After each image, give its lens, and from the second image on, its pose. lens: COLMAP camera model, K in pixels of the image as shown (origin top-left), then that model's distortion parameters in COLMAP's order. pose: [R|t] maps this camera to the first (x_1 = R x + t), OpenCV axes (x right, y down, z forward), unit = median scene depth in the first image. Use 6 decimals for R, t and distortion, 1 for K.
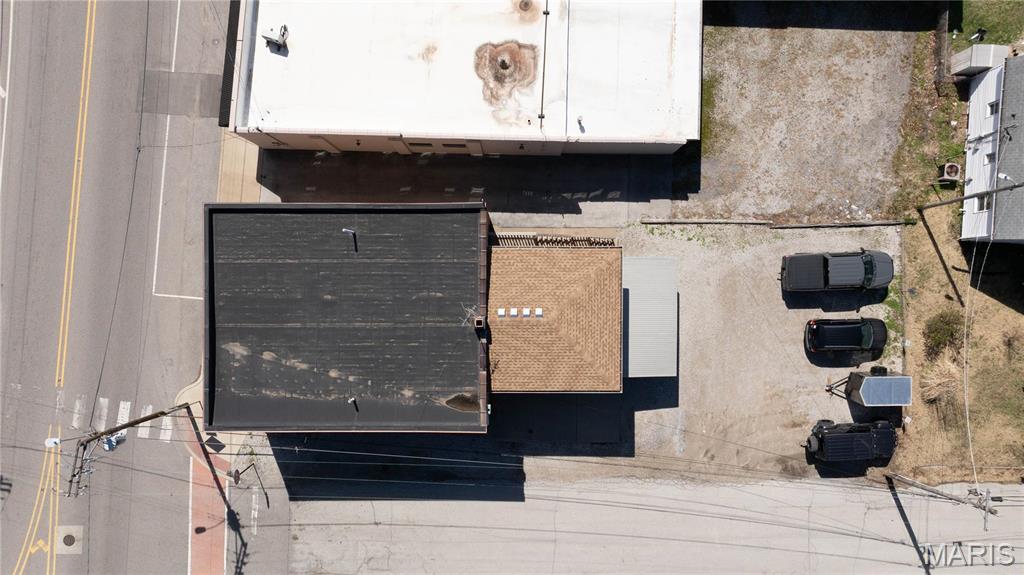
lens RADIAL K [[719.5, 0, 519.1], [0, 719.5, 286.0], [0, 0, 1]] dist [-0.021869, 0.004422]
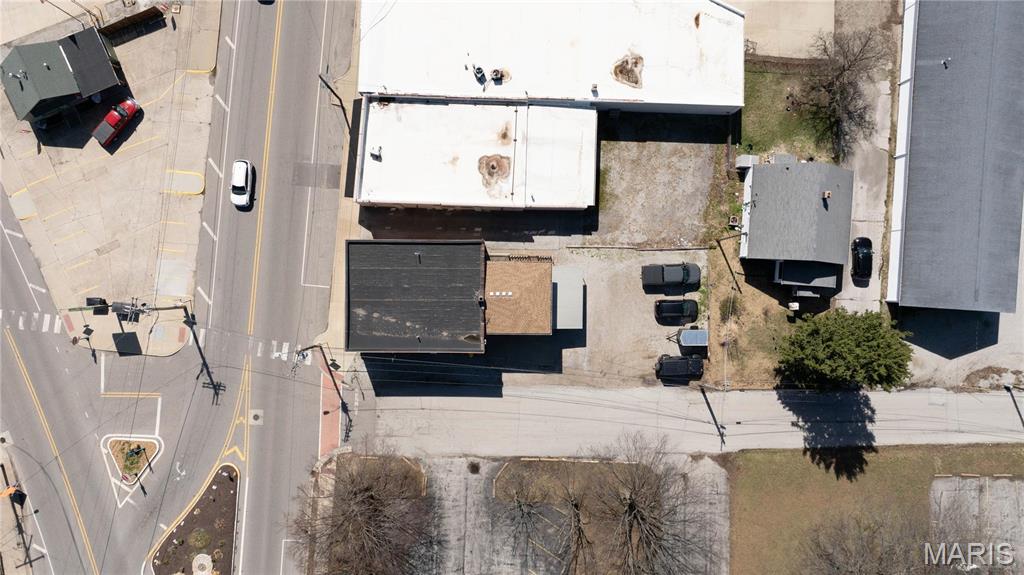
lens RADIAL K [[750.8, 0, 501.6], [0, 750.8, 284.9], [0, 0, 1]] dist [-0.018219, 0.000116]
pose [[0.999976, 0.005333, 0.004352, -0.004935], [-0.005354, 0.999973, 0.004942, 0.000353], [-0.004326, -0.004965, 0.999978, -0.937708]]
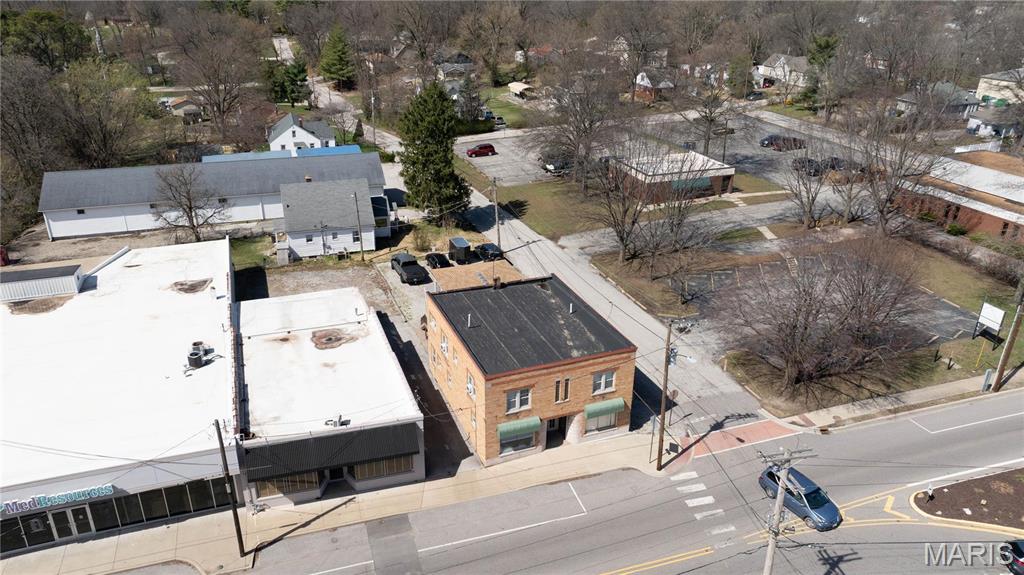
lens RADIAL K [[724.9, 0, 519.4], [0, 724.9, 286.2], [0, 0, 1]] dist [-0.017950, -0.001045]
pose [[-0.377367, -0.386107, 0.841734, -1.253964], [0.925851, -0.137799, 0.351870, -0.412920], [-0.019869, 0.912104, 0.409478, 0.258890]]
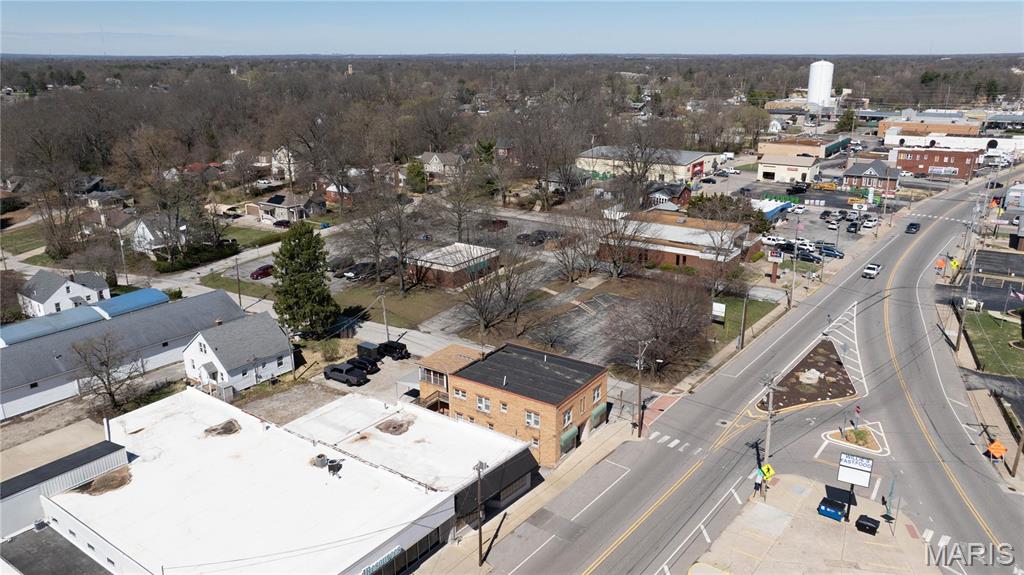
lens RADIAL K [[724.9, 0, 519.4], [0, 724.9, 286.2], [0, 0, 1]] dist [-0.017950, -0.001045]
pose [[-0.830944, -0.166539, 0.530845, -1.150868], [0.556355, -0.250033, 0.792435, -1.422474], [0.000757, 0.953807, 0.300418, 0.051811]]
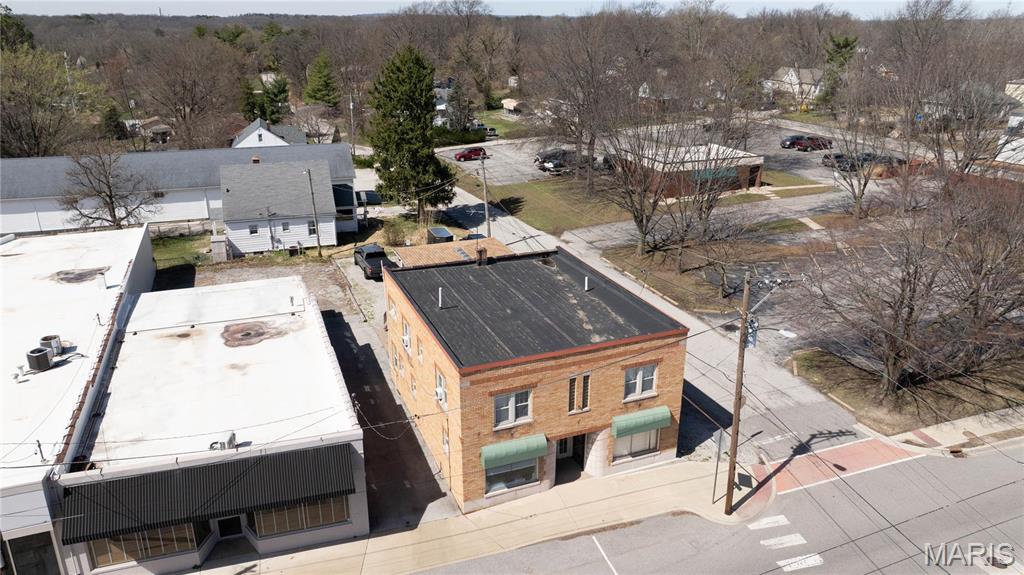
lens RADIAL K [[719.5, 0, 519.1], [0, 719.5, 286.0], [0, 0, 1]] dist [-0.021869, 0.004422]
pose [[-0.385051, -0.325314, 0.863659, -0.961605], [0.922859, -0.127475, 0.363429, -0.283864], [-0.008134, 0.936974, 0.349304, 0.514112]]
